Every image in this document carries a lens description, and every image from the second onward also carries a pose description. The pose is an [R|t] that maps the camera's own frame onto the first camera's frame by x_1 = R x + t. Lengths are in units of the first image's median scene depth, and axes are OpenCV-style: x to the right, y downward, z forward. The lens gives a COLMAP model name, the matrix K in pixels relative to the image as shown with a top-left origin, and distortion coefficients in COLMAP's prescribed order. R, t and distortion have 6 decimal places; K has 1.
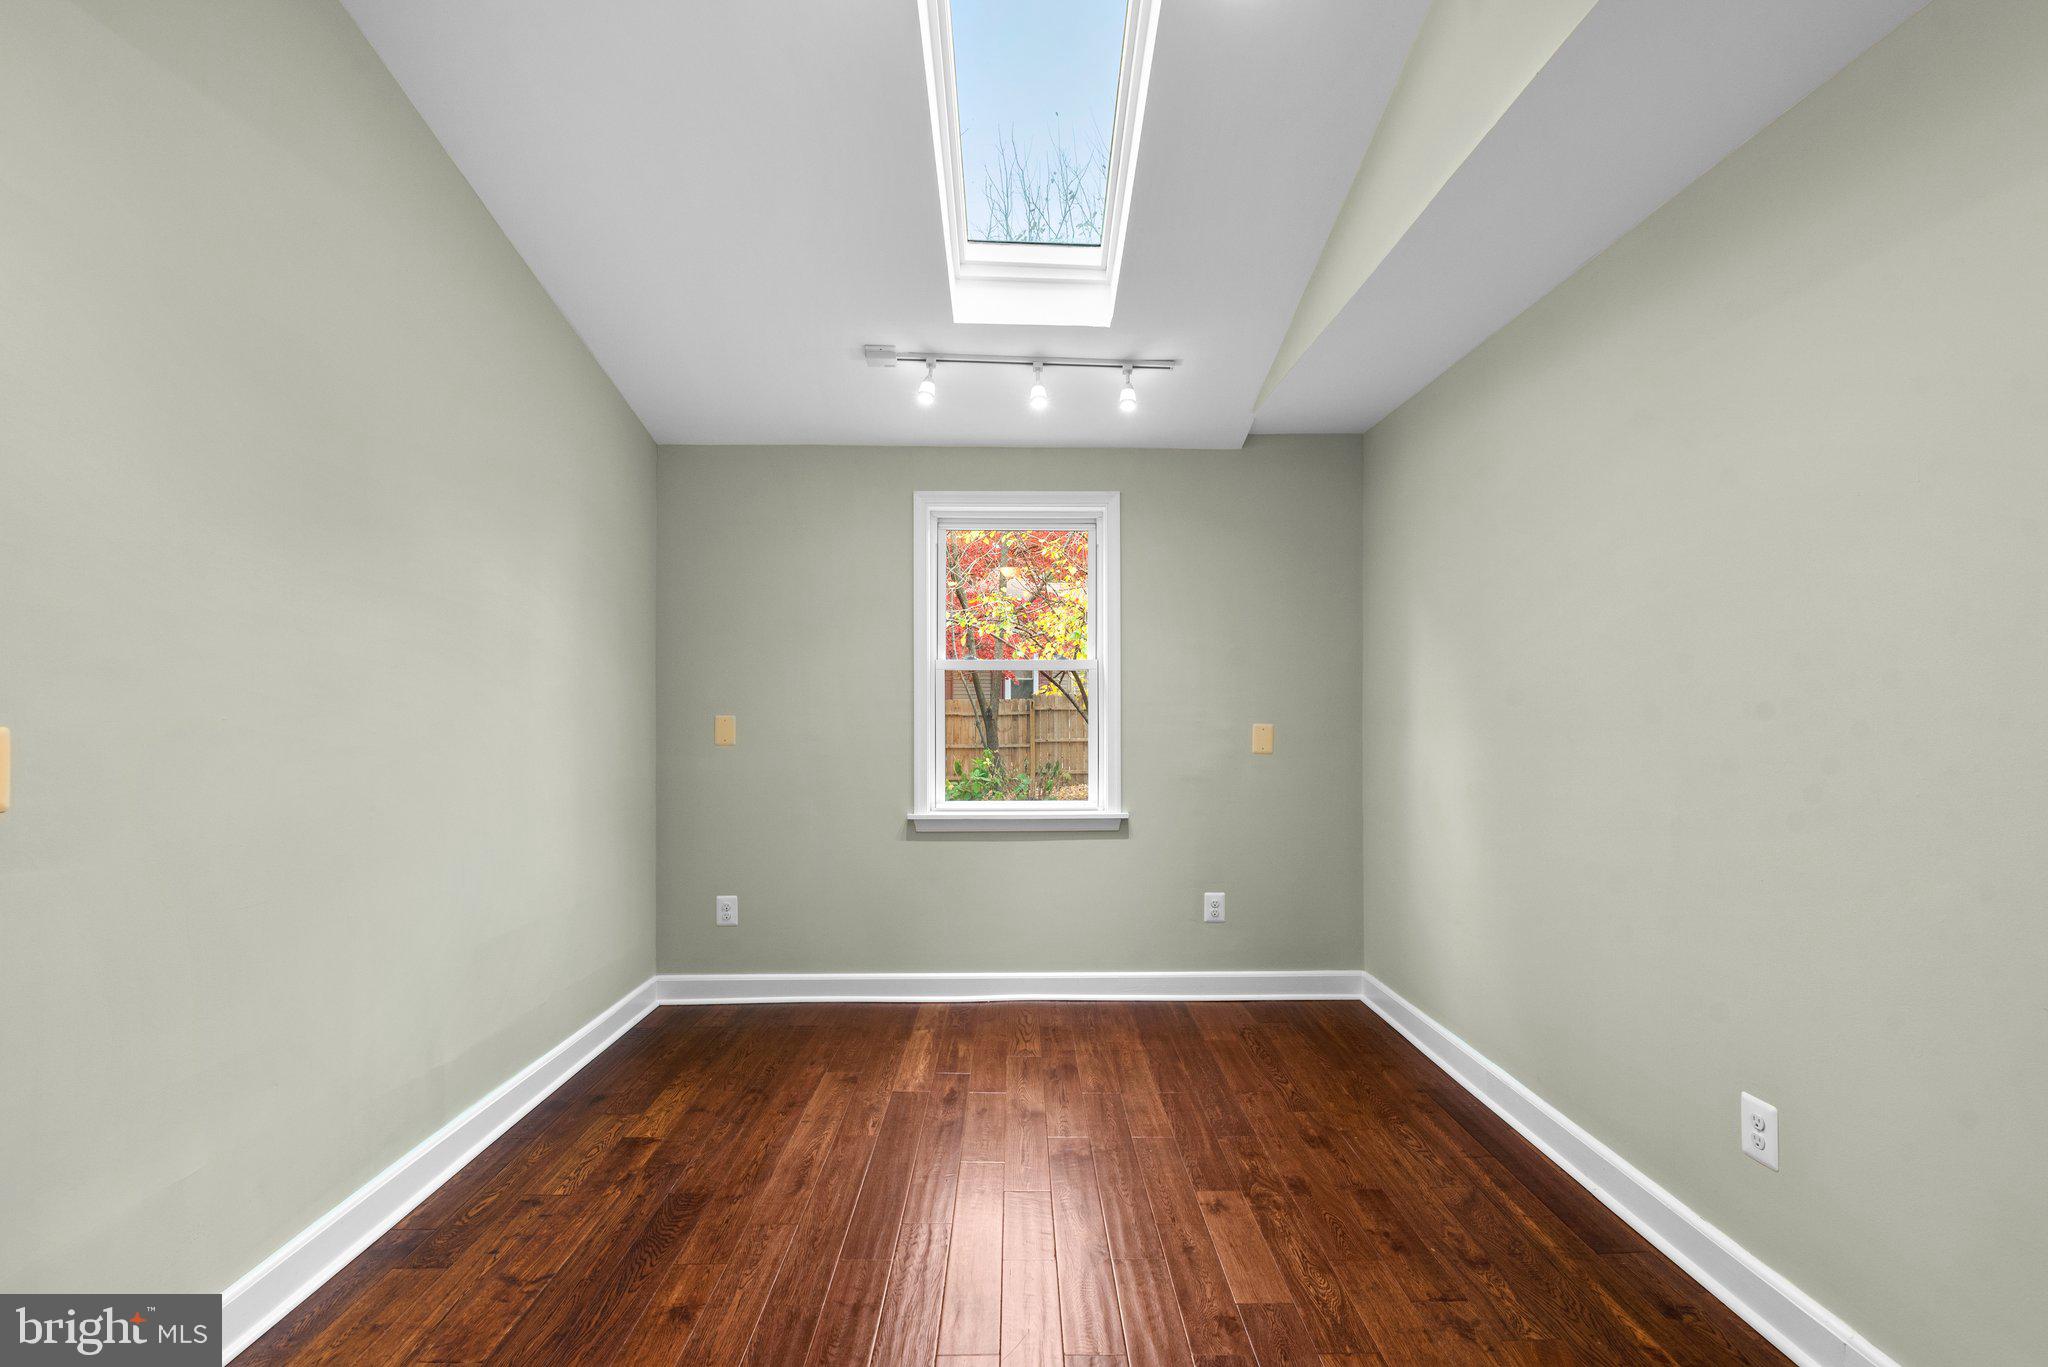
lens RADIAL K [[919.1, 0, 1039.2], [0, 919.1, 694.4], [0, 0, 1]] dist [-0.002764, -0.000553]
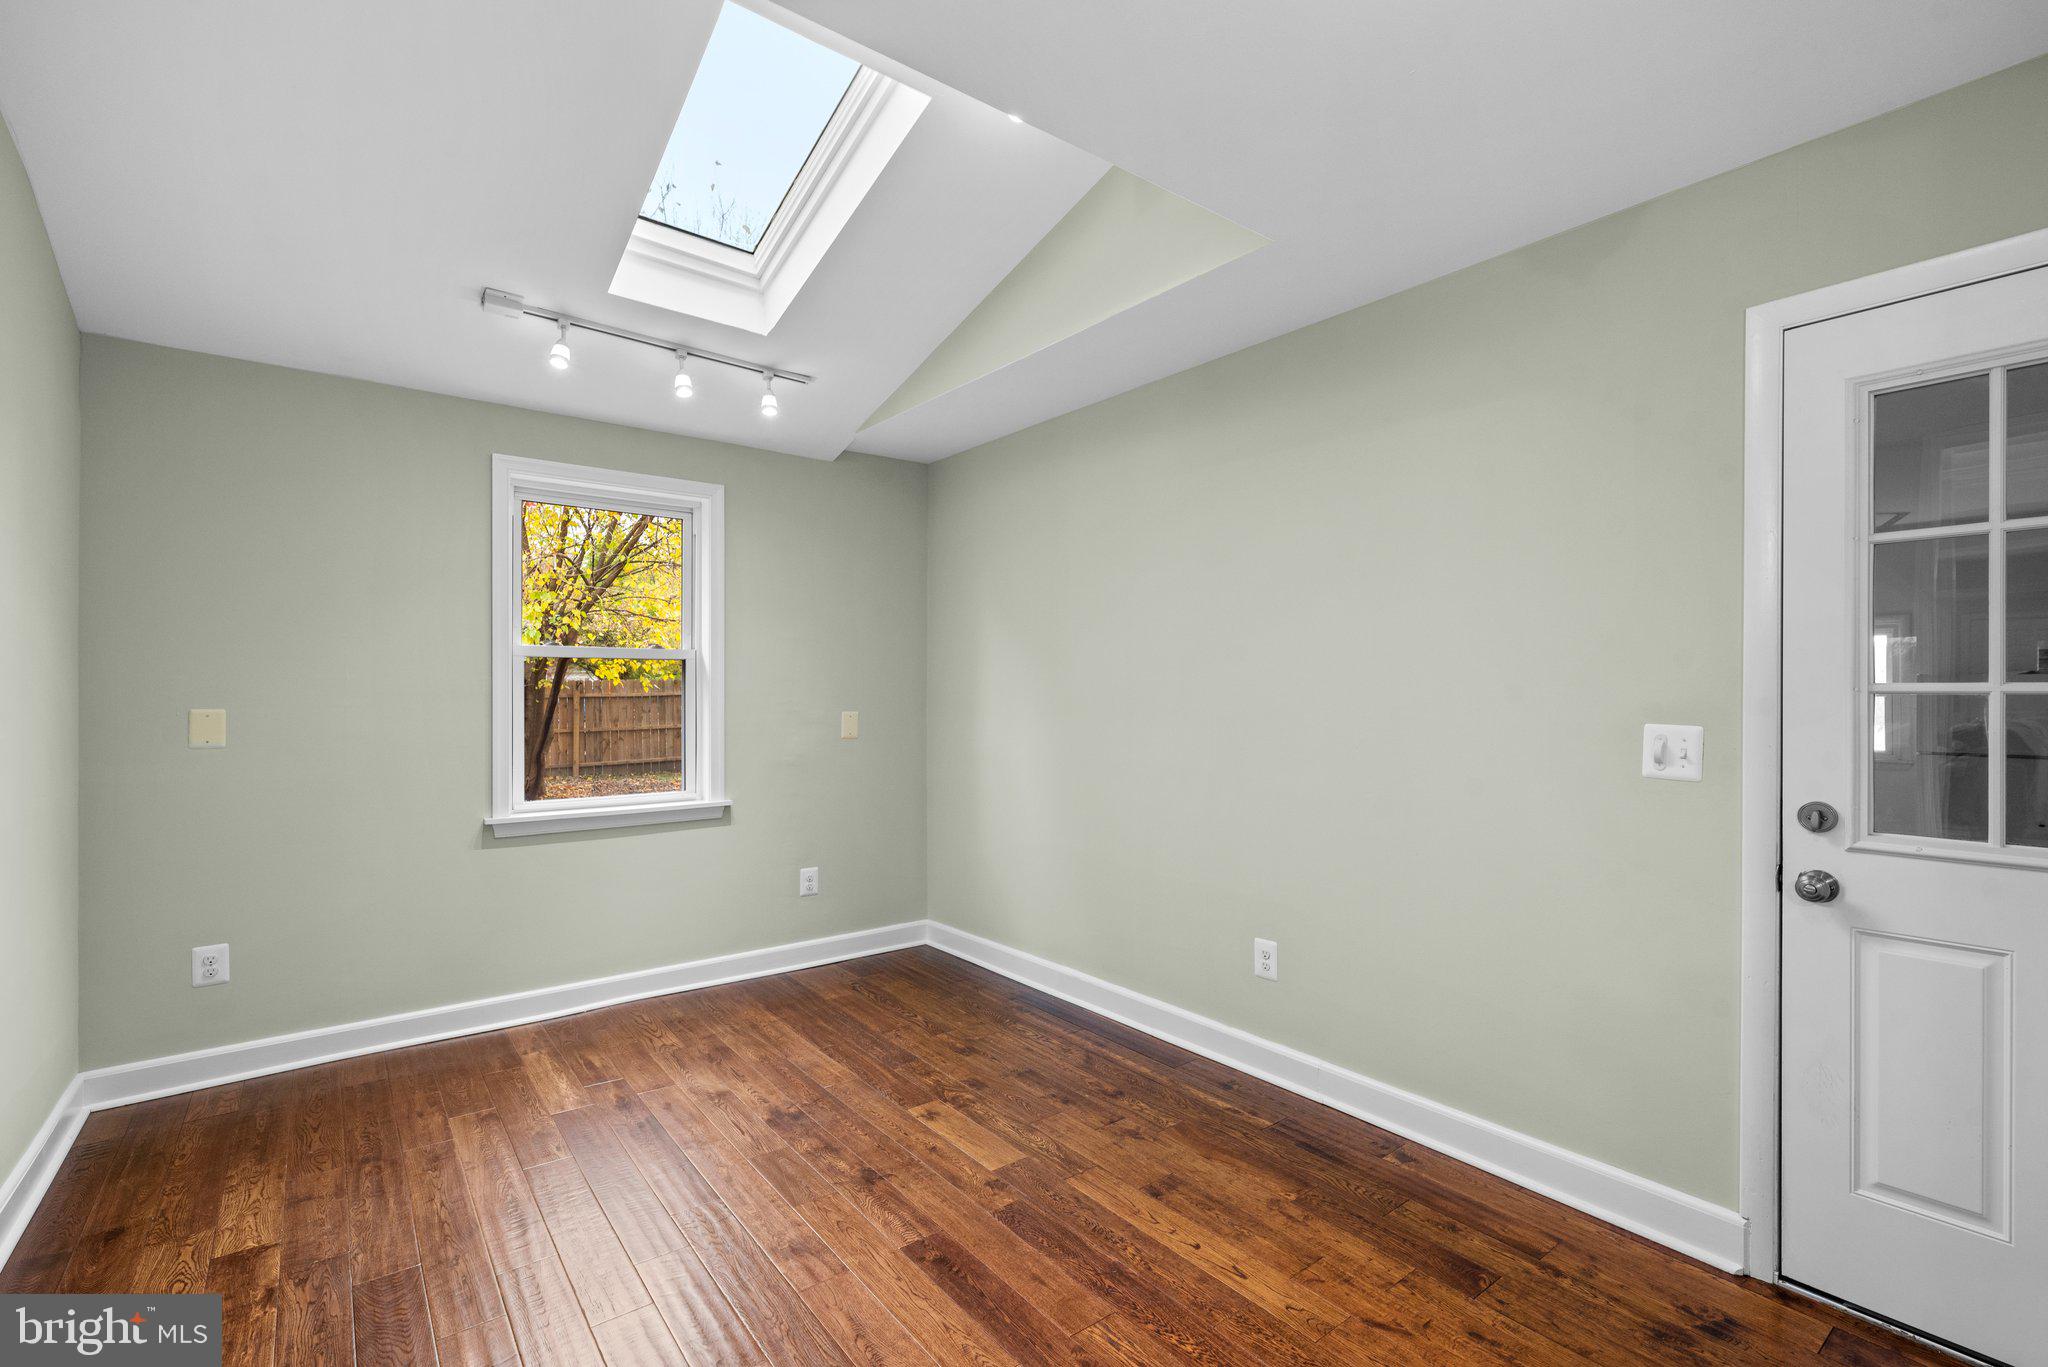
lens RADIAL K [[919.1, 0, 1022.2], [0, 919.1, 687.2], [0, 0, 1]] dist [-0.002764, -0.000553]
pose [[0.797061, 0.003049, 0.603891, -0.309371], [-0.007250, 0.999963, 0.004520, -0.004509], [-0.603855, -0.007981, 0.797054, -0.015877]]
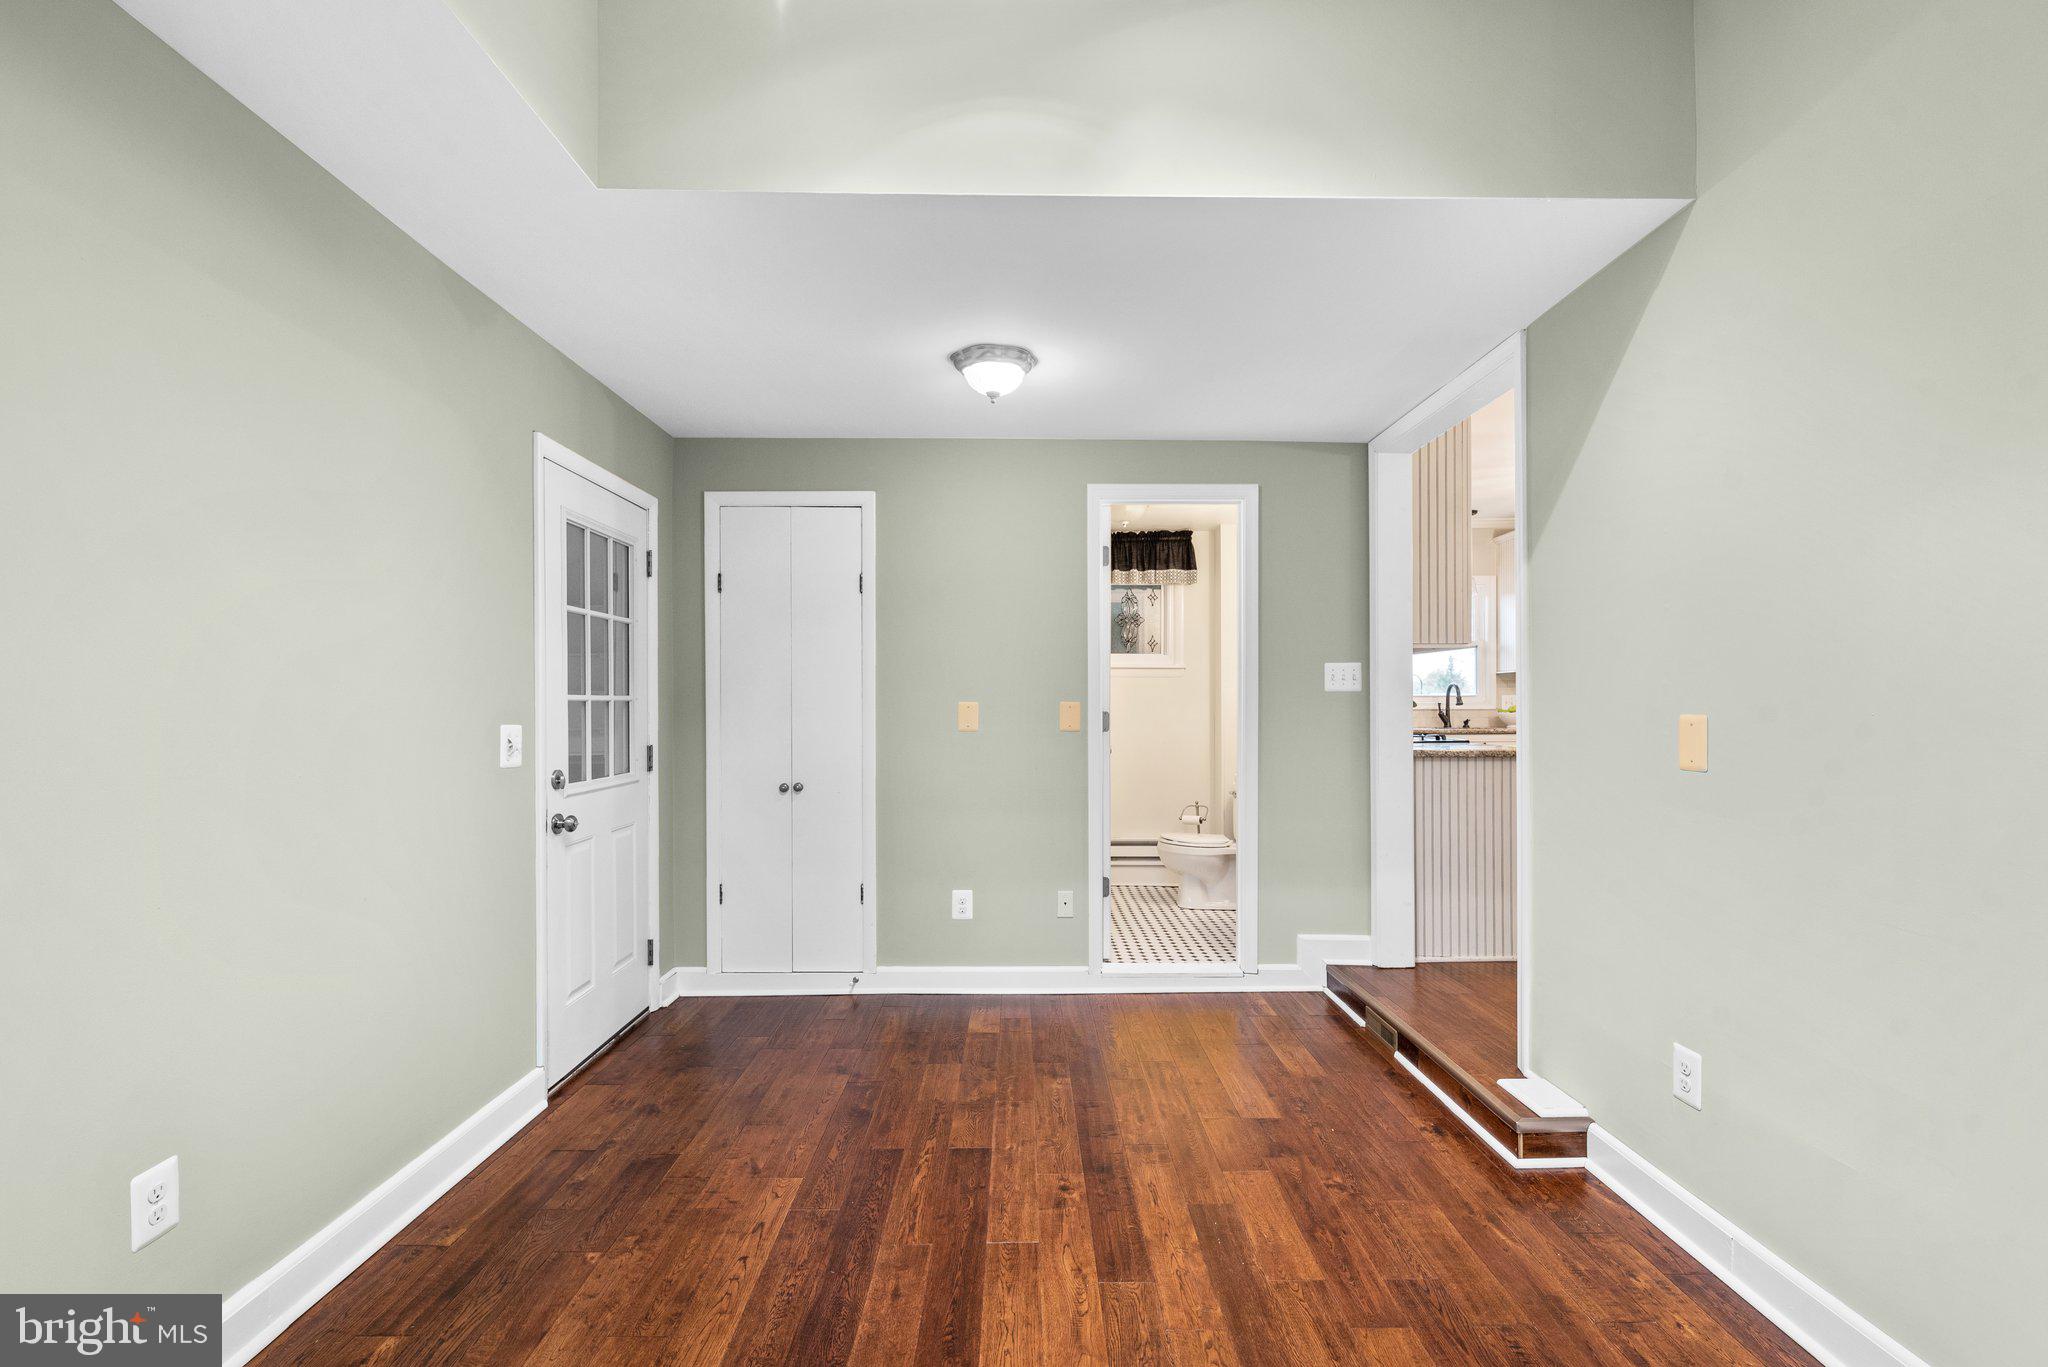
lens RADIAL K [[919.1, 0, 1016.3], [0, 919.1, 687.5], [0, 0, 1]] dist [-0.002764, -0.000553]
pose [[-0.999613, -0.003707, 0.027565, -0.028253], [-0.004182, 0.999844, -0.017163, -0.000145], [-0.027497, -0.017271, -0.999473, 1.066984]]
